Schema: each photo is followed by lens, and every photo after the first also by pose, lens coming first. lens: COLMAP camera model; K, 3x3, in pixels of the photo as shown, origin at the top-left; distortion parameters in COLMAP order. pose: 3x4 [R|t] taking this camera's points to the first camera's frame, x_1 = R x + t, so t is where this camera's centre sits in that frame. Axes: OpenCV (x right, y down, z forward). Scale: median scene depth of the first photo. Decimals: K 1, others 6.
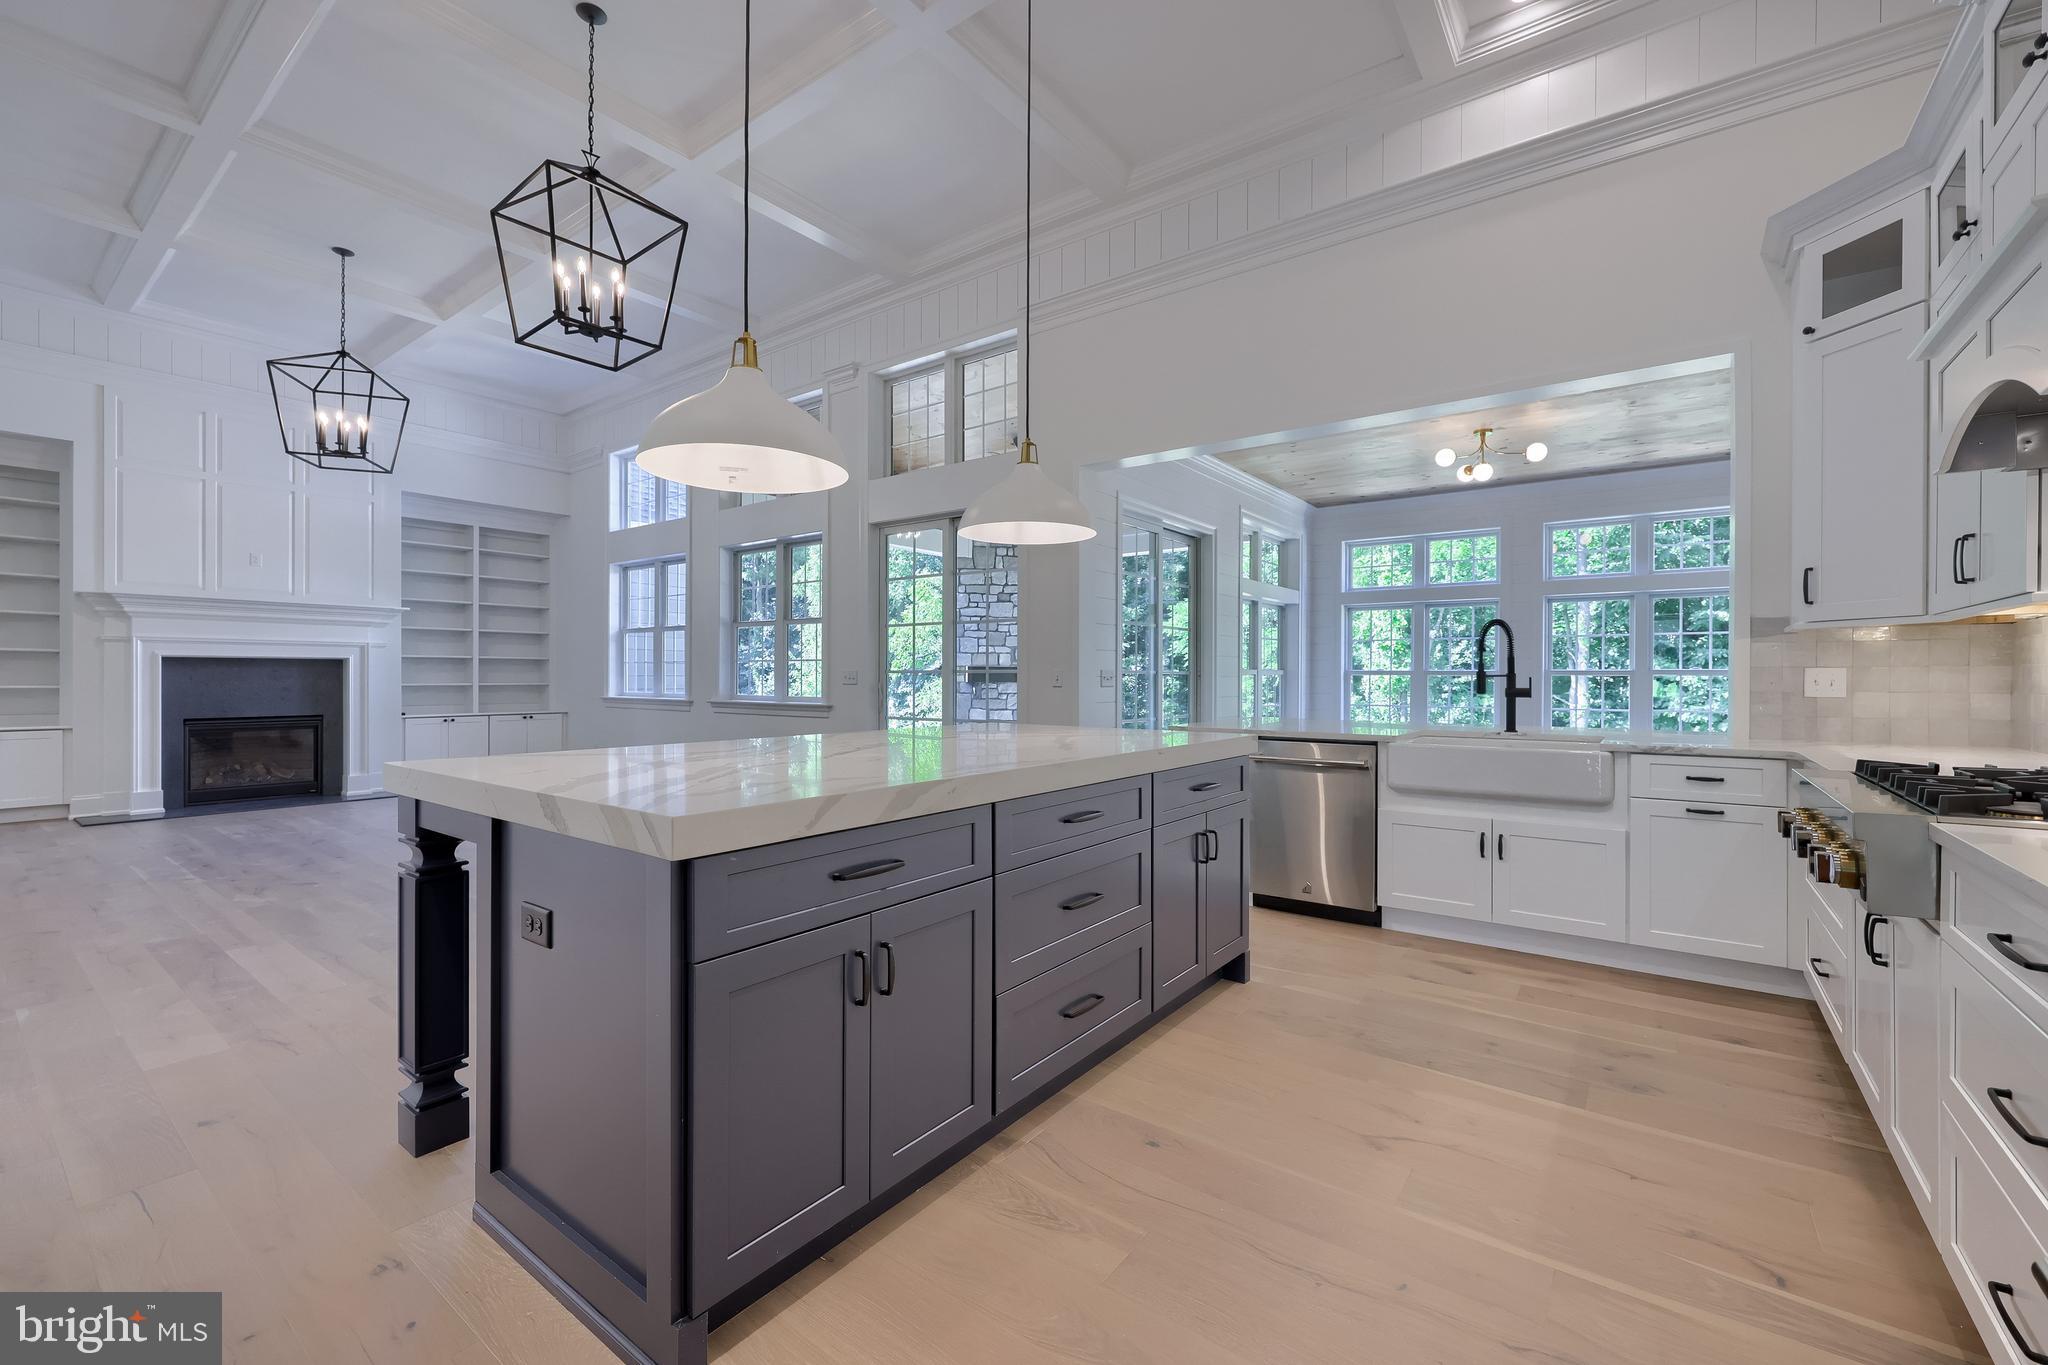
lens RADIAL K [[823.6, 0, 1054.7], [0, 823.6, 679.0], [0, 0, 1]] dist [-0.003602, -0.000415]
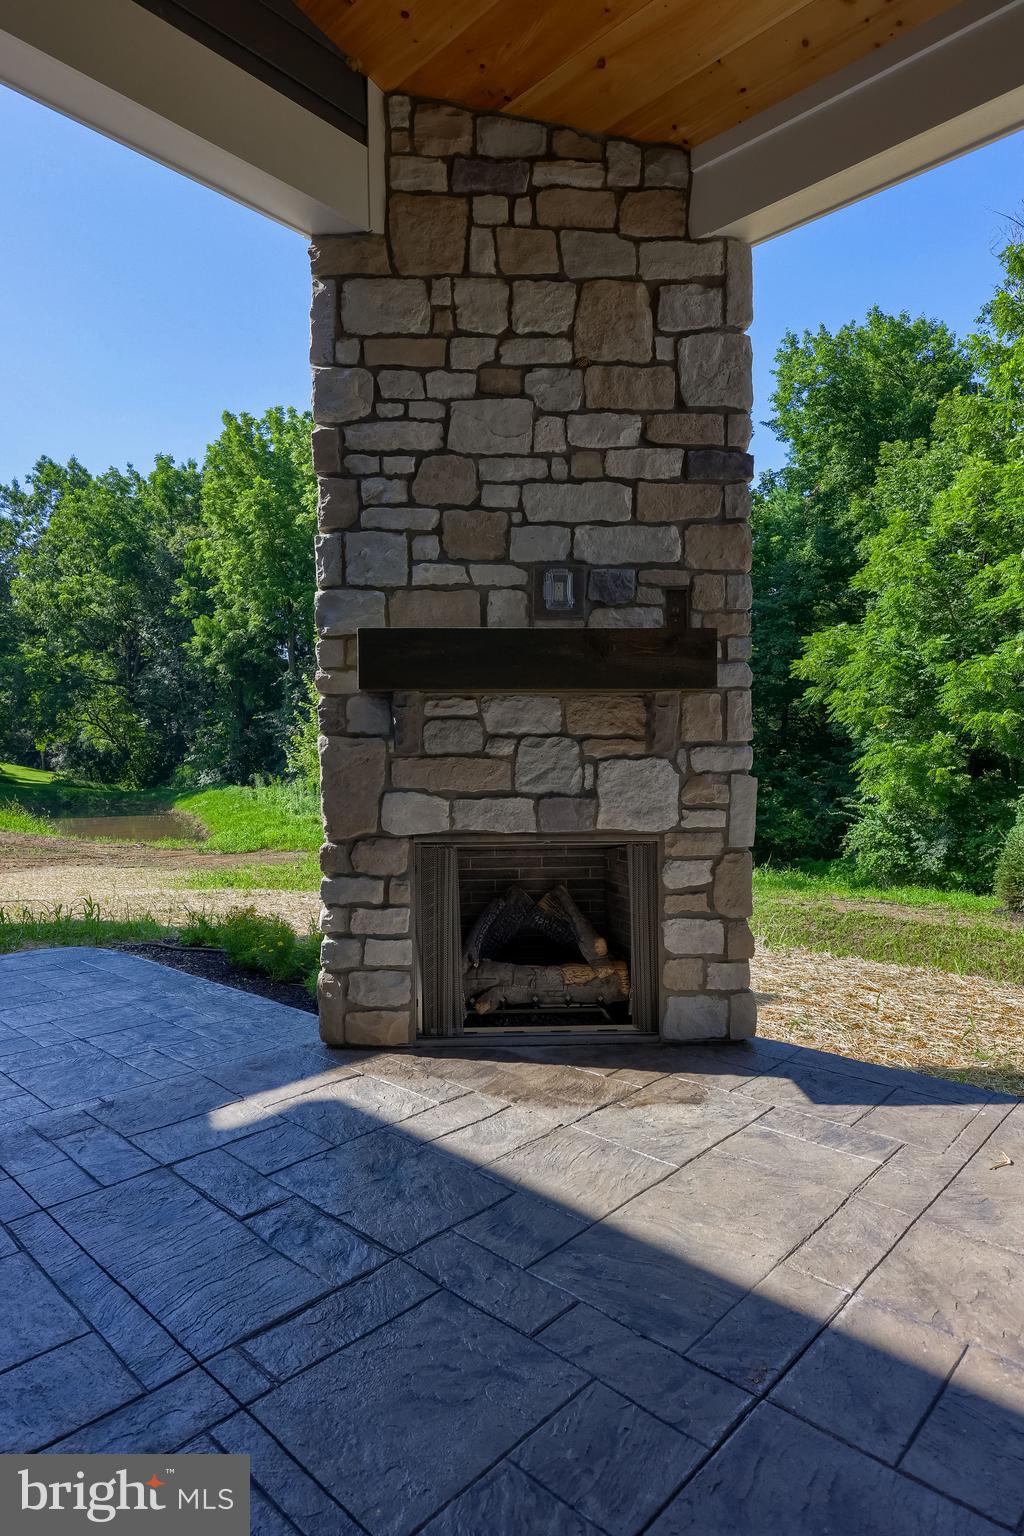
lens RADIAL K [[863.9, 0, 512.0], [0, 863.9, 768.0], [0, 0, 1]] dist [-0.003572, -0.000473]
pose [[0.990846, -0.004251, -0.134930, -0.030488], [0.006813, 0.999805, 0.018534, 0.034216], [0.134825, -0.019284, 0.990682, 1.061099]]
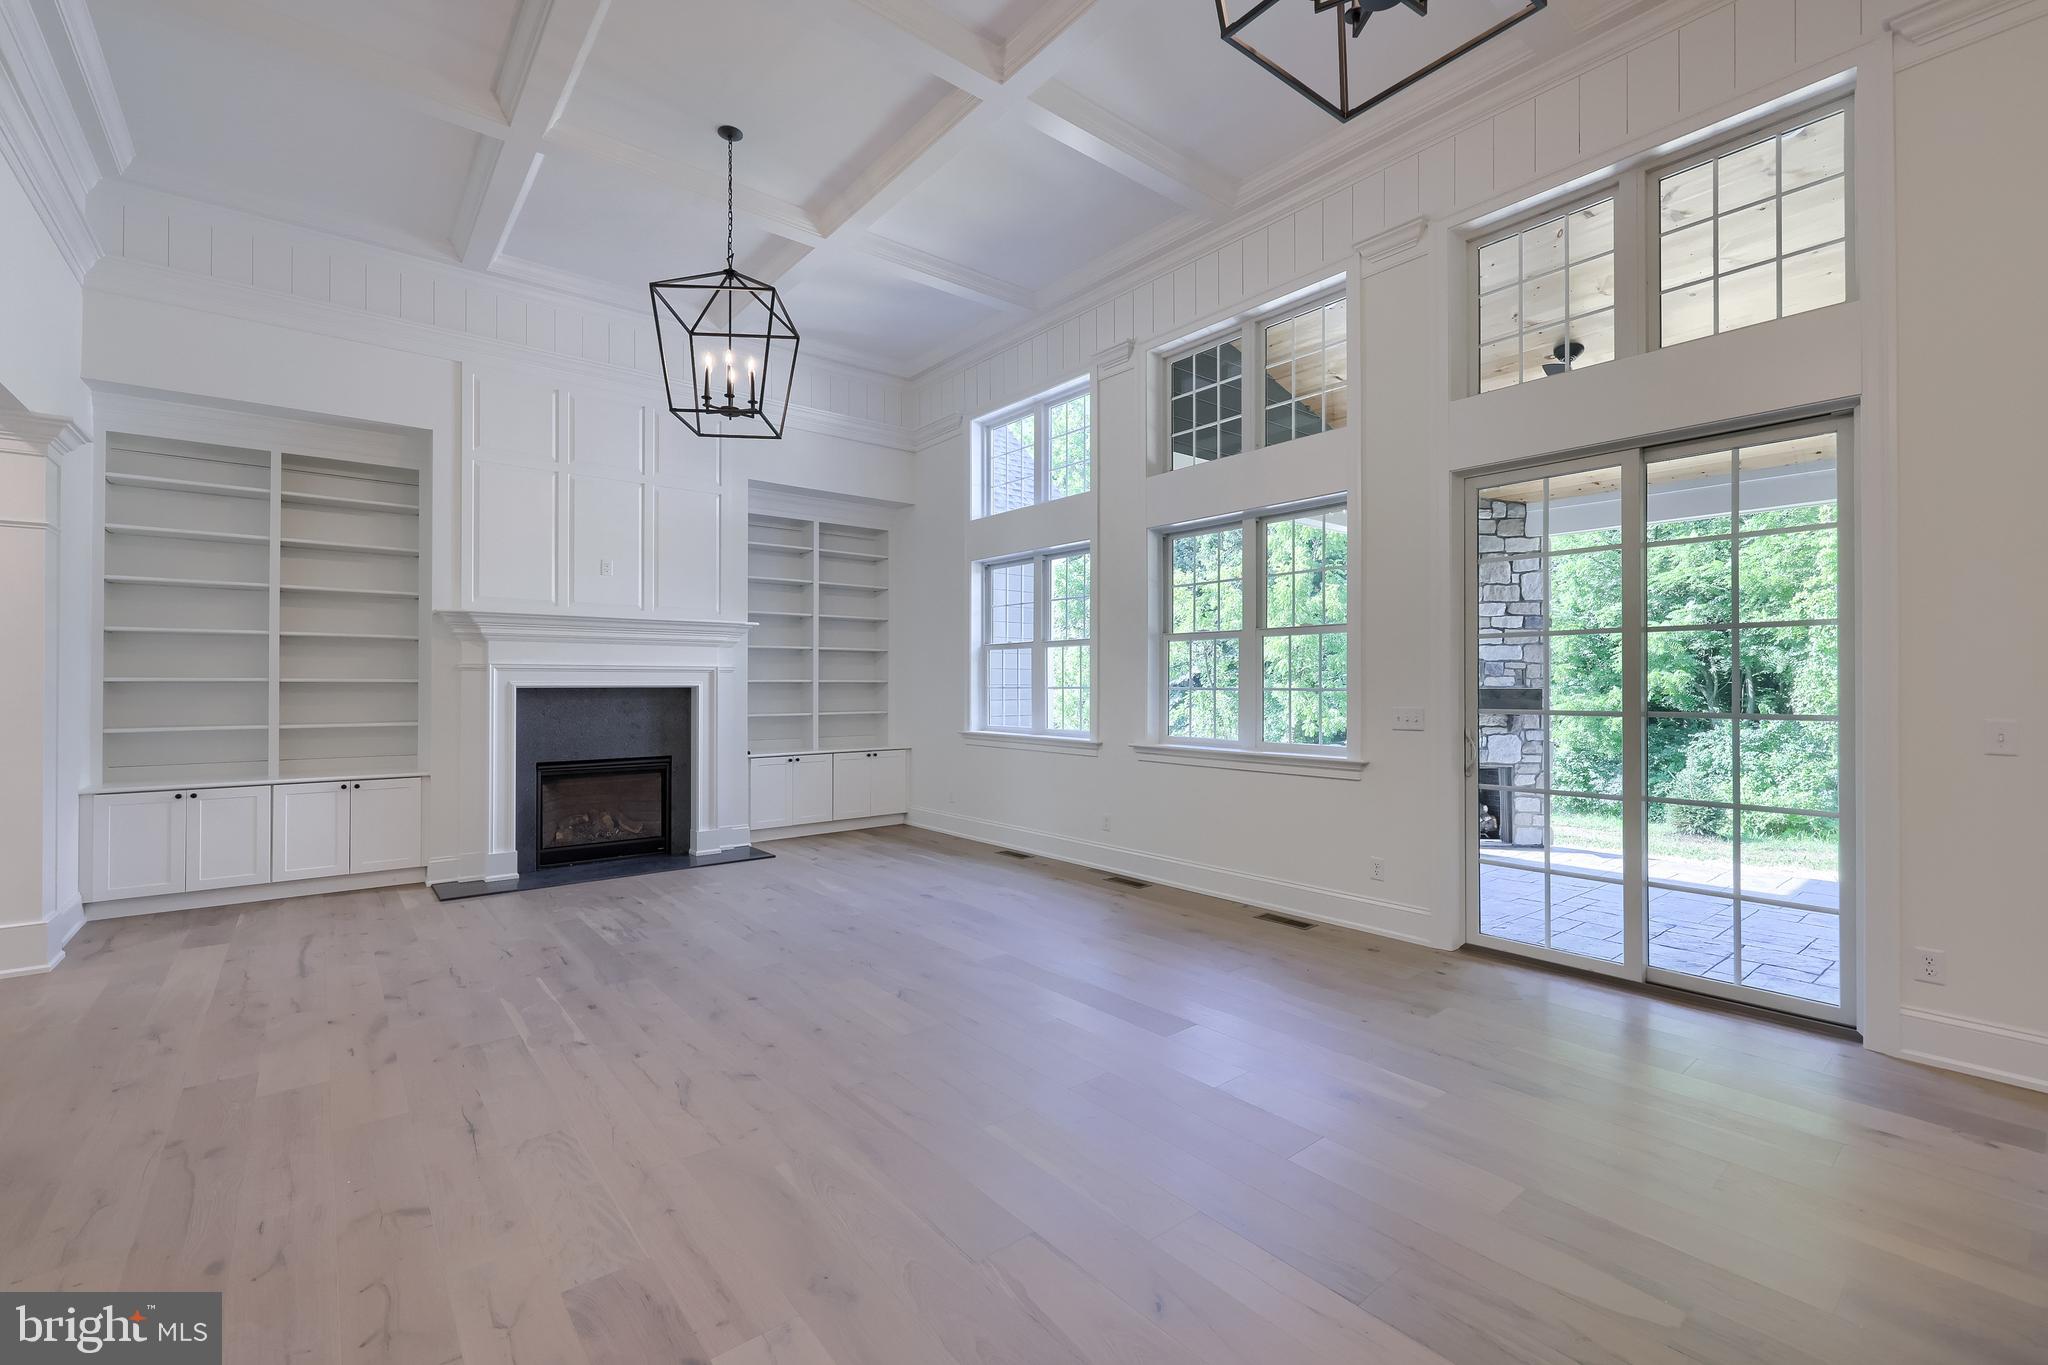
lens RADIAL K [[866.8, 0, 1026.7], [0, 866.8, 678.6], [0, 0, 1]] dist [0.000329, 0.000103]
pose [[0.964956, -0.003236, -0.262393, -0.325104], [0.001037, 0.999963, -0.008517, -0.025437], [0.262411, 0.007946, 0.964924, 0.260951]]
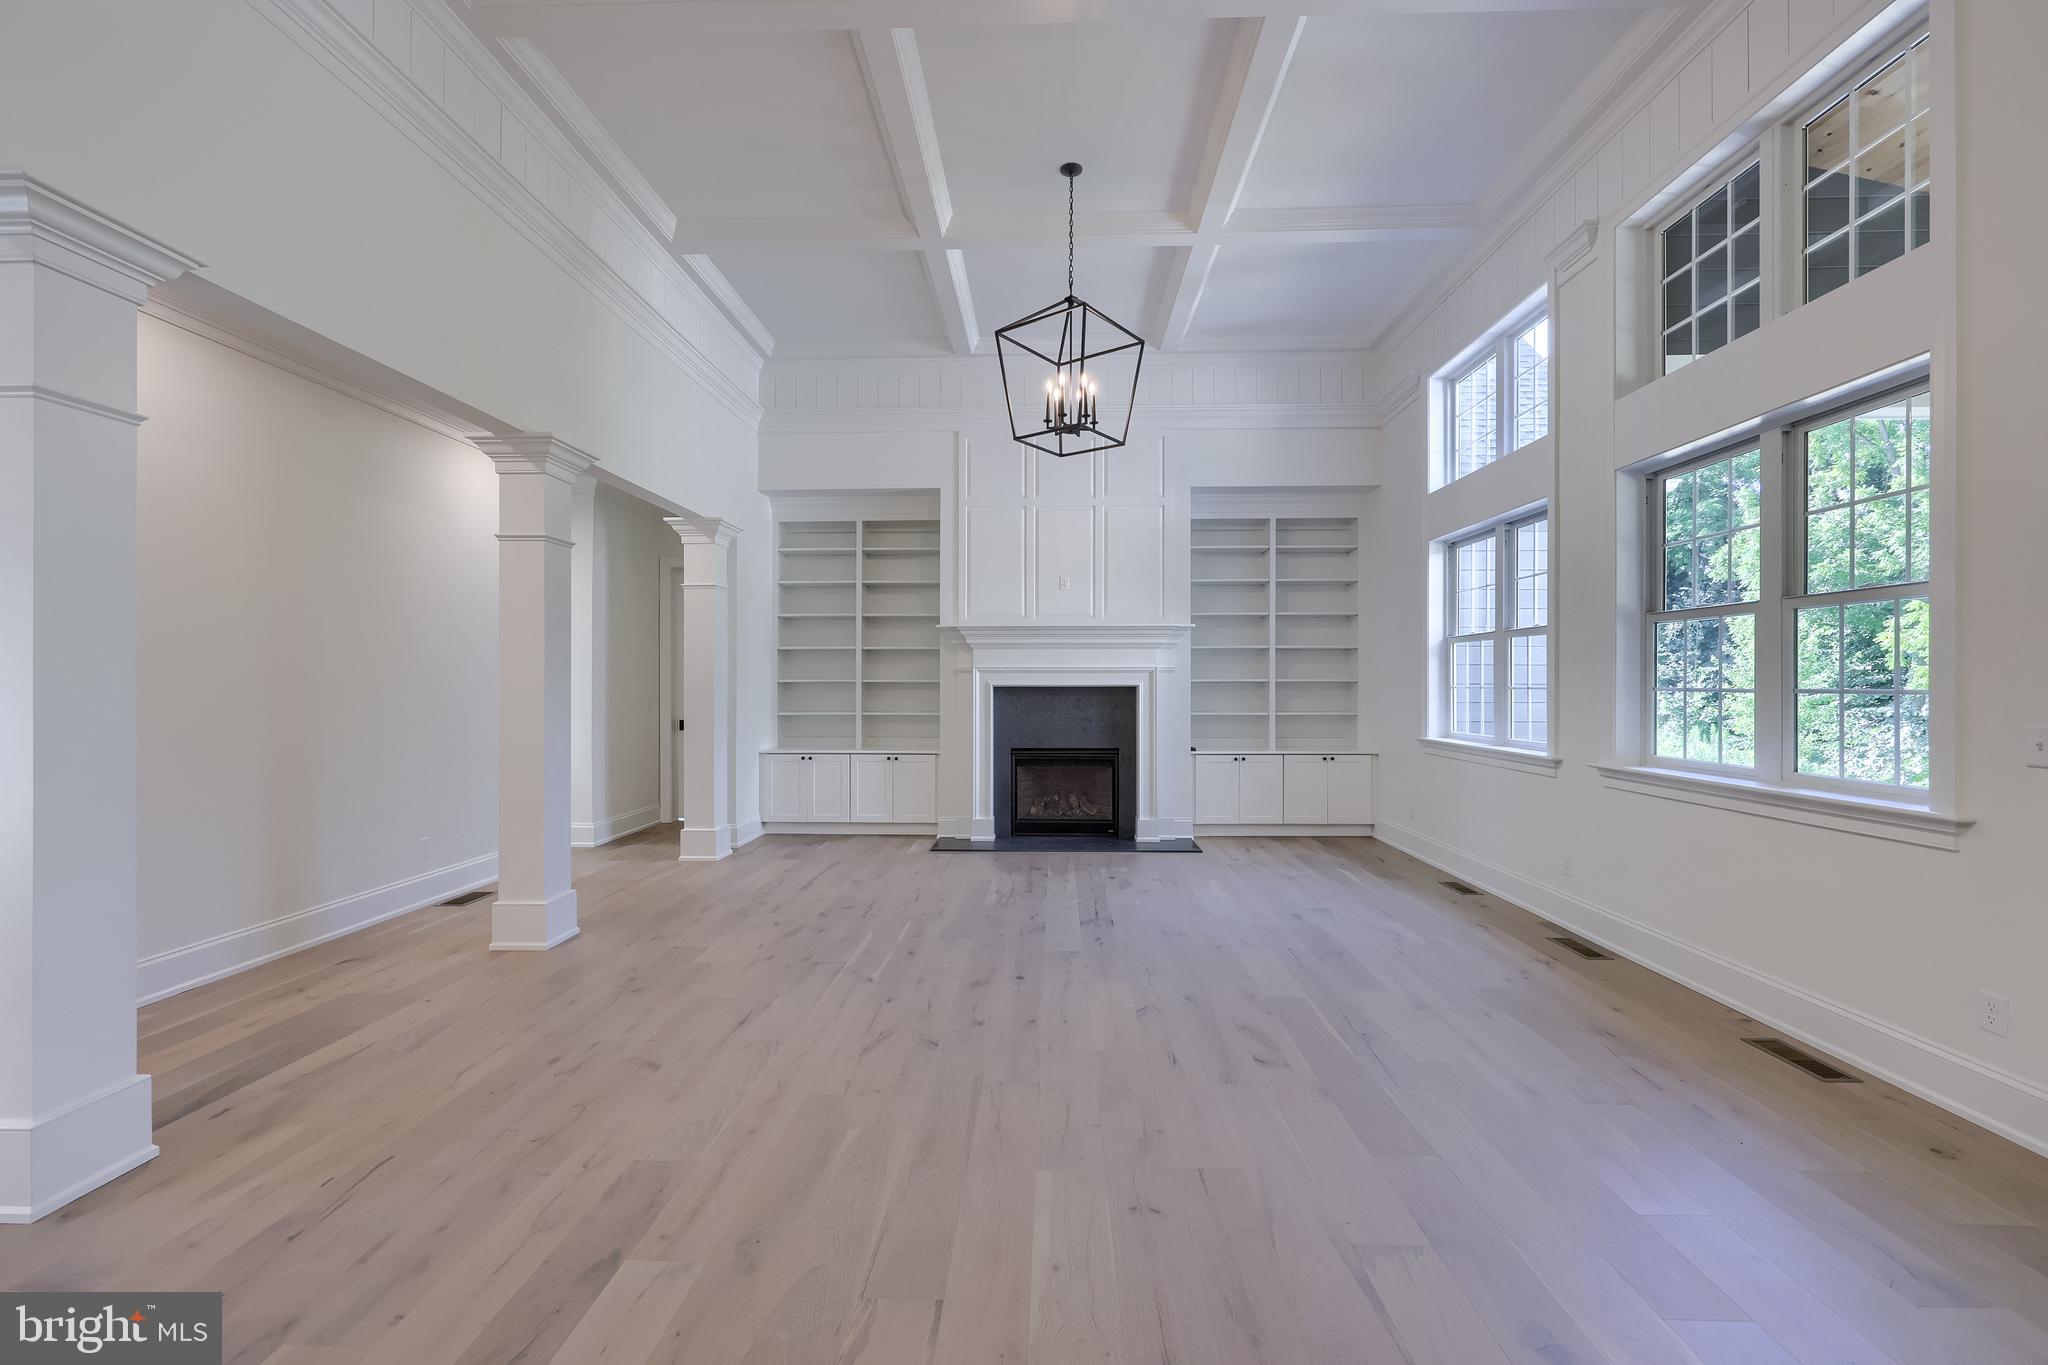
lens RADIAL K [[826.7, 0, 1038.5], [0, 826.7, 682.1], [0, 0, 1]] dist [-0.001746, -0.000067]
pose [[0.554563, -0.003203, -0.832136, -0.183786], [-0.000370, 0.999992, -0.004095, -0.025519], [0.832142, 0.002579, 0.554557, 0.424044]]
